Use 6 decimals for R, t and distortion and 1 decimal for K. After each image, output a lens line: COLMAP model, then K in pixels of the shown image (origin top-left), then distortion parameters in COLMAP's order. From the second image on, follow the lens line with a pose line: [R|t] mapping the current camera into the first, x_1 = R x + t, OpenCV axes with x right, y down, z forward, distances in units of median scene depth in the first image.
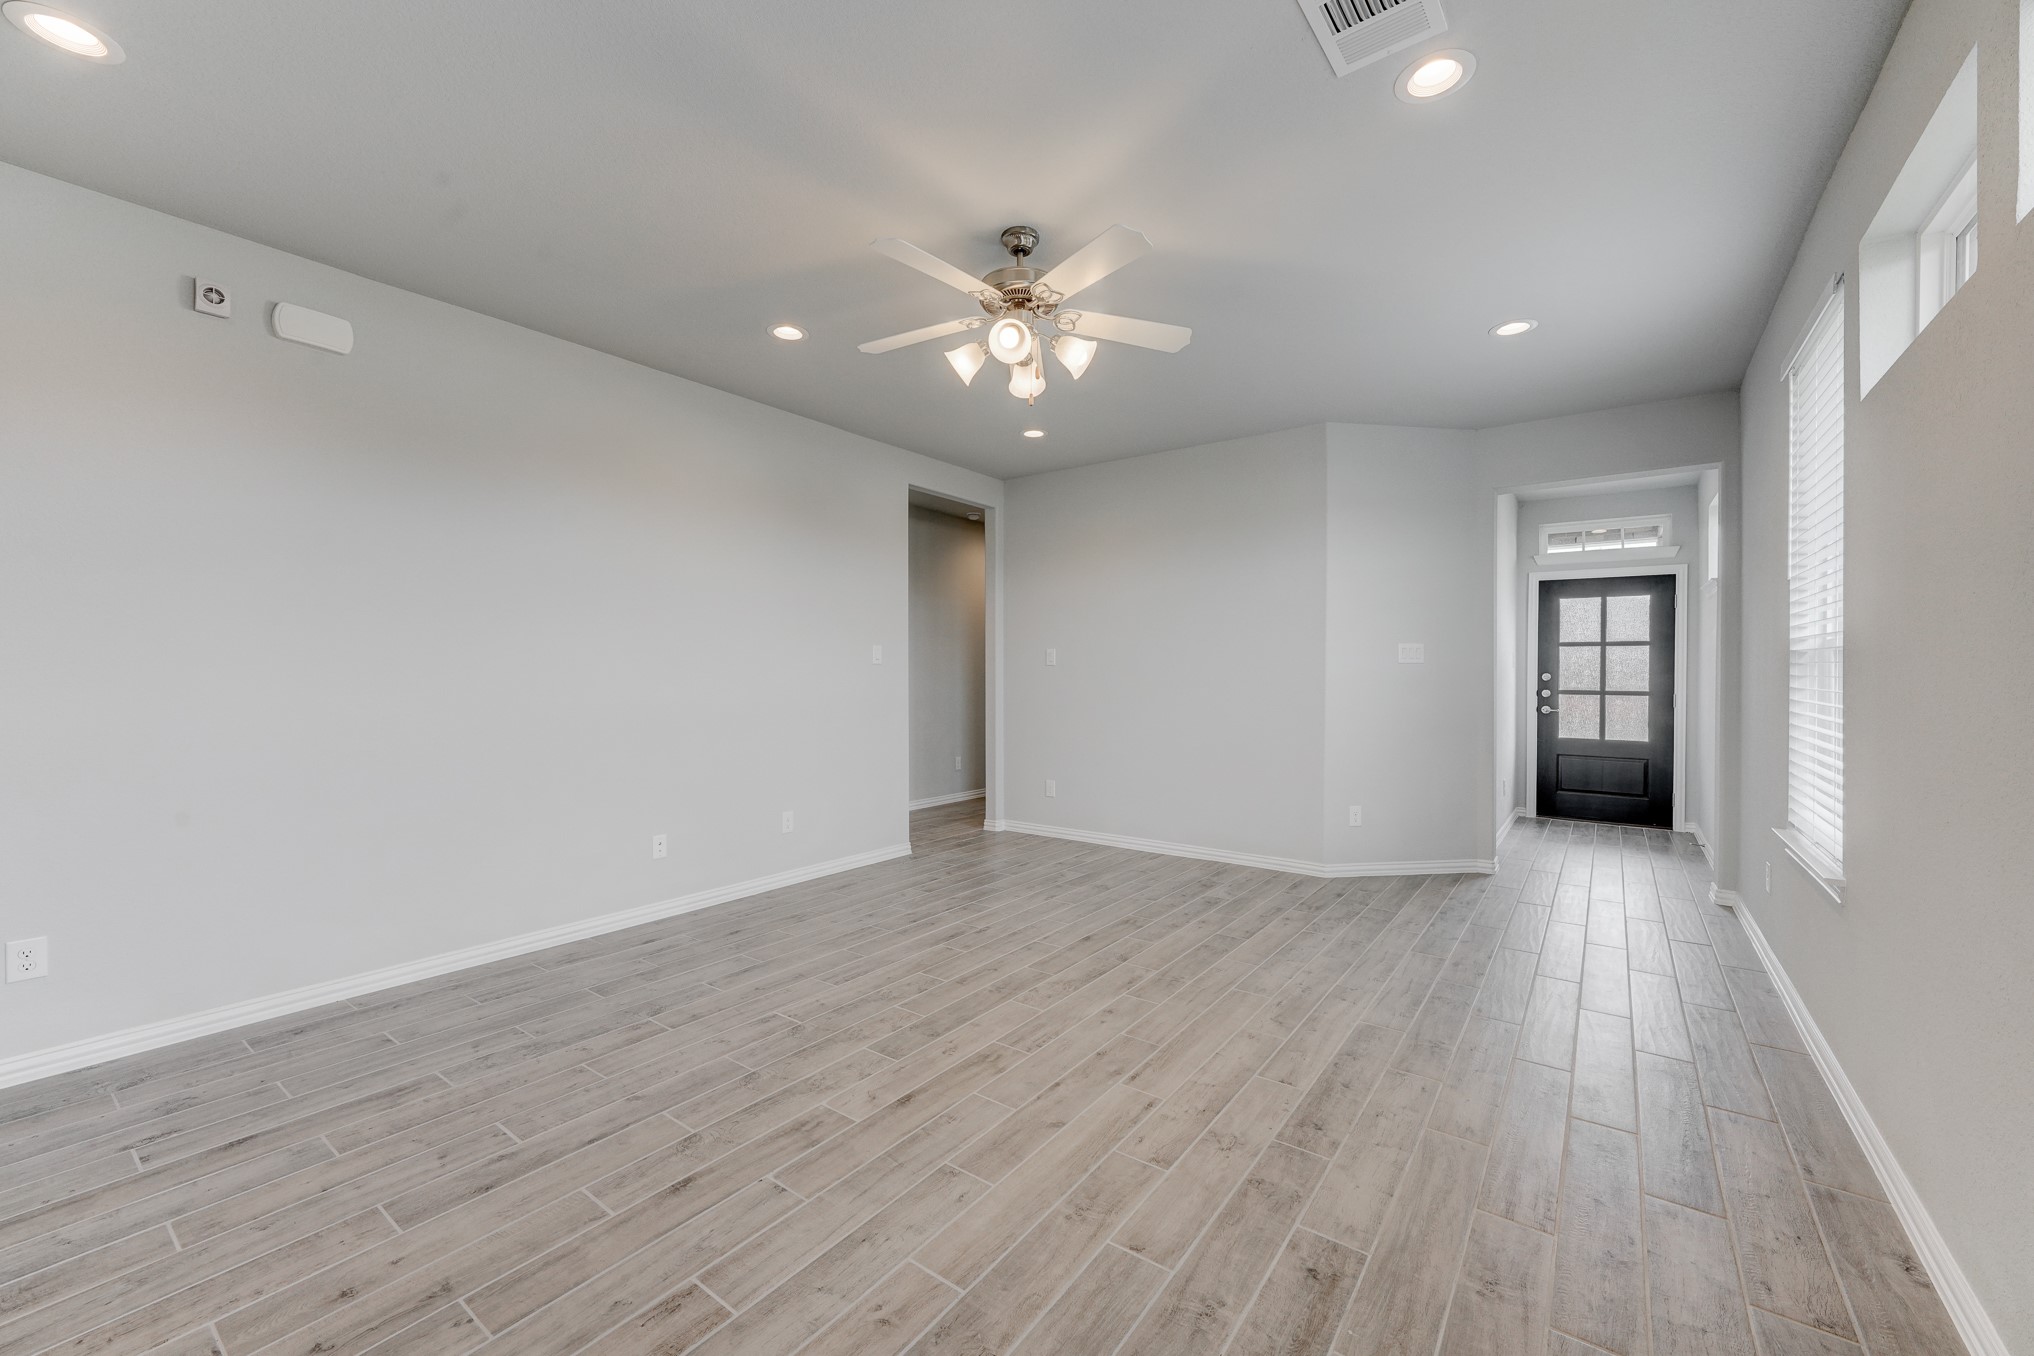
lens RADIAL K [[815.6, 0, 1008.4], [0, 815.6, 676.8], [0, 0, 1]] dist [0.002583, -0.001310]
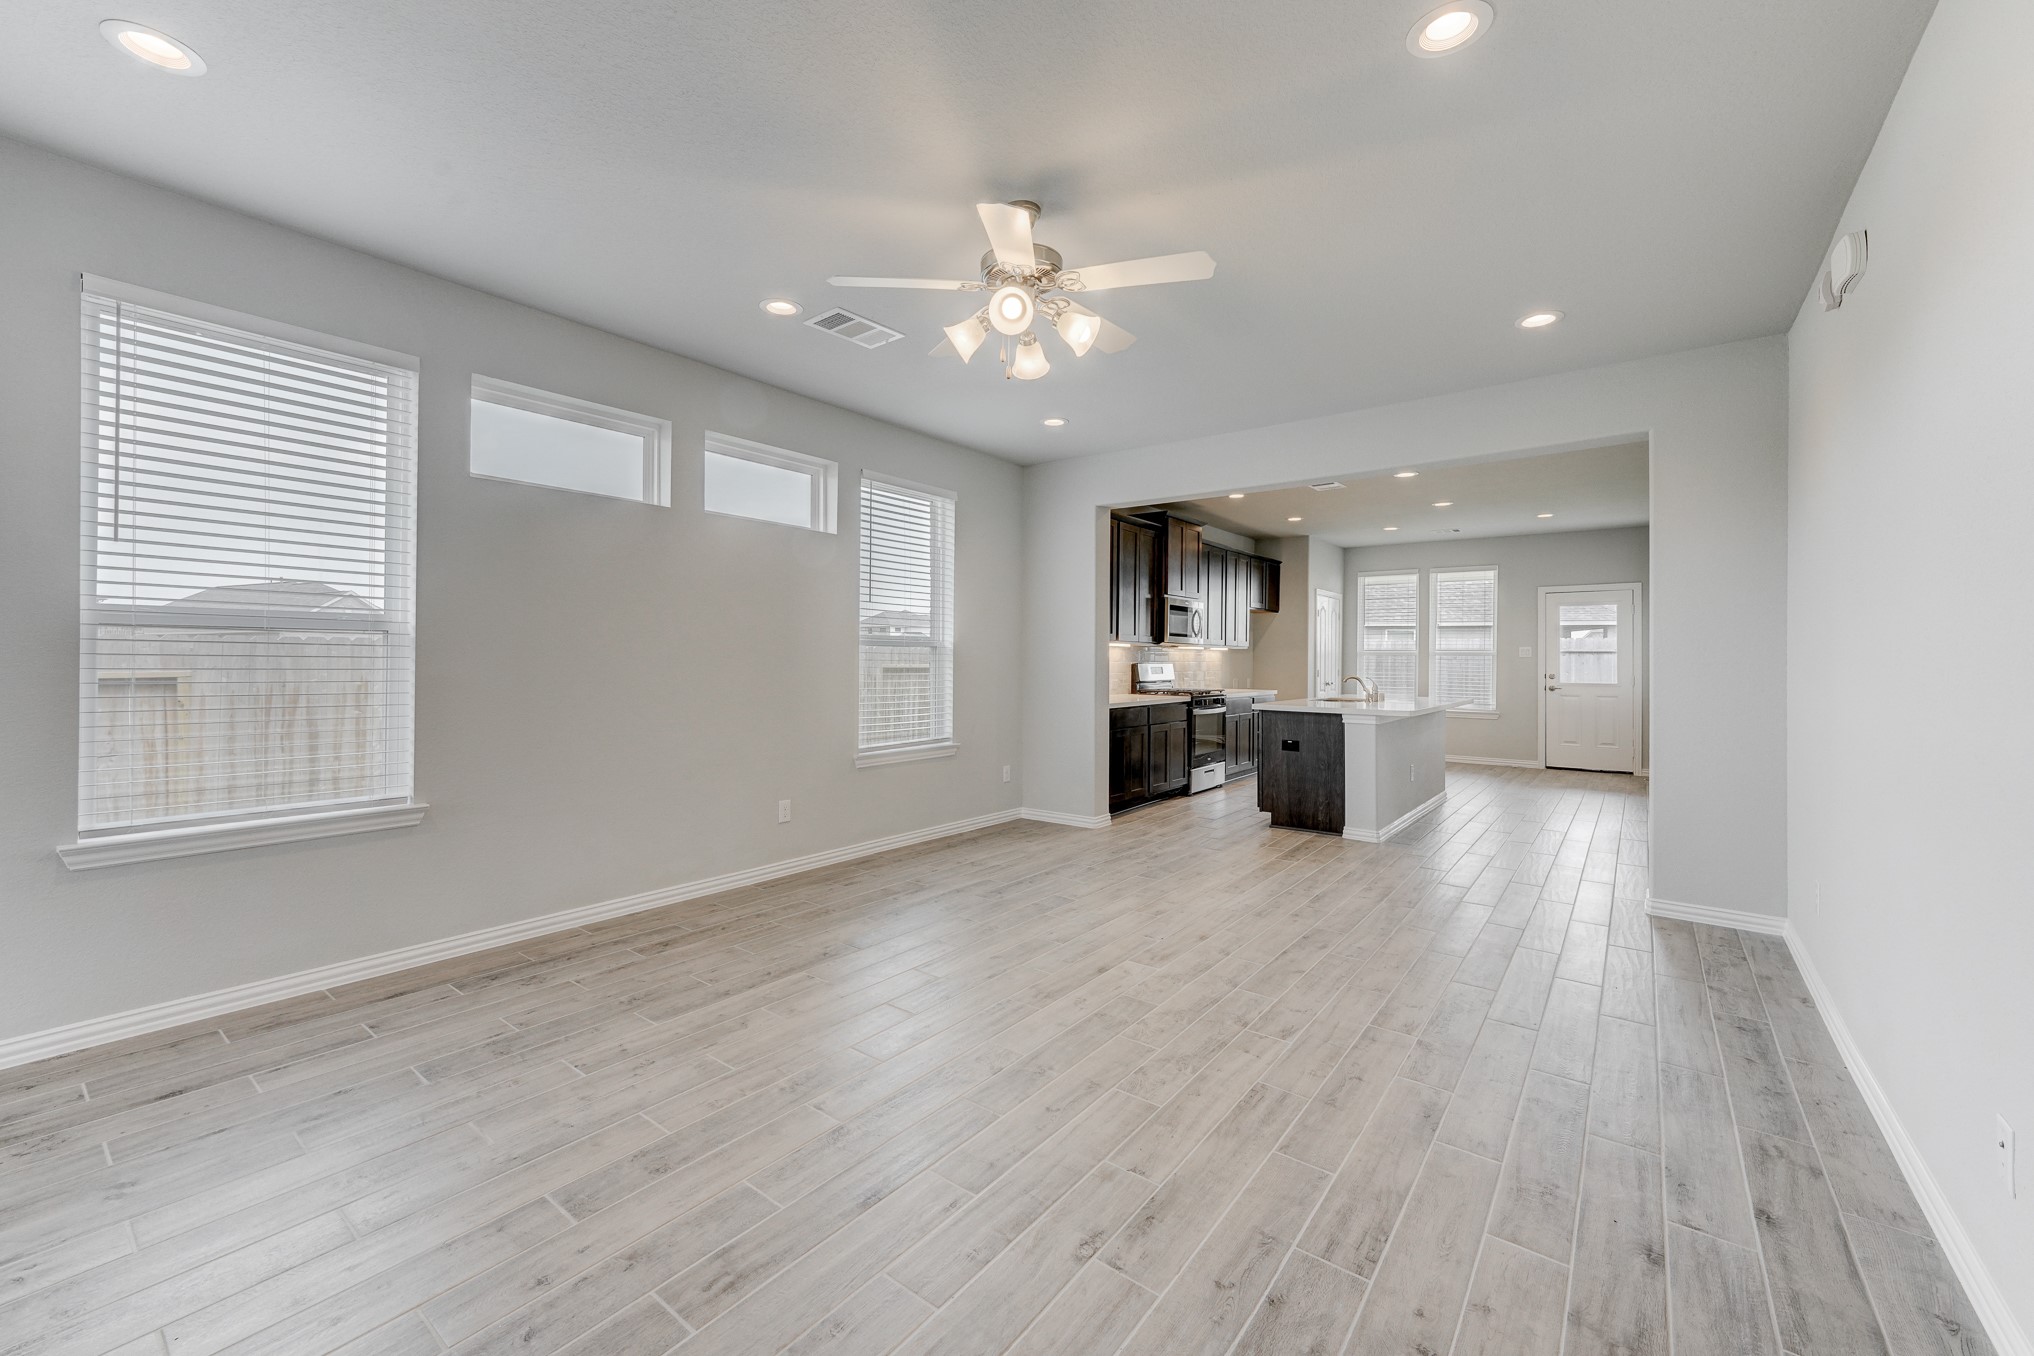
lens RADIAL K [[815.6, 0, 1002.0], [0, 815.6, 656.0], [0, 0, 1]] dist [0.002583, -0.001310]
pose [[-0.999643, -0.009080, 0.025141, 0.008593], [-0.009023, 0.999956, 0.002397, -0.009690], [-0.025162, 0.002169, -0.999681, 1.666671]]
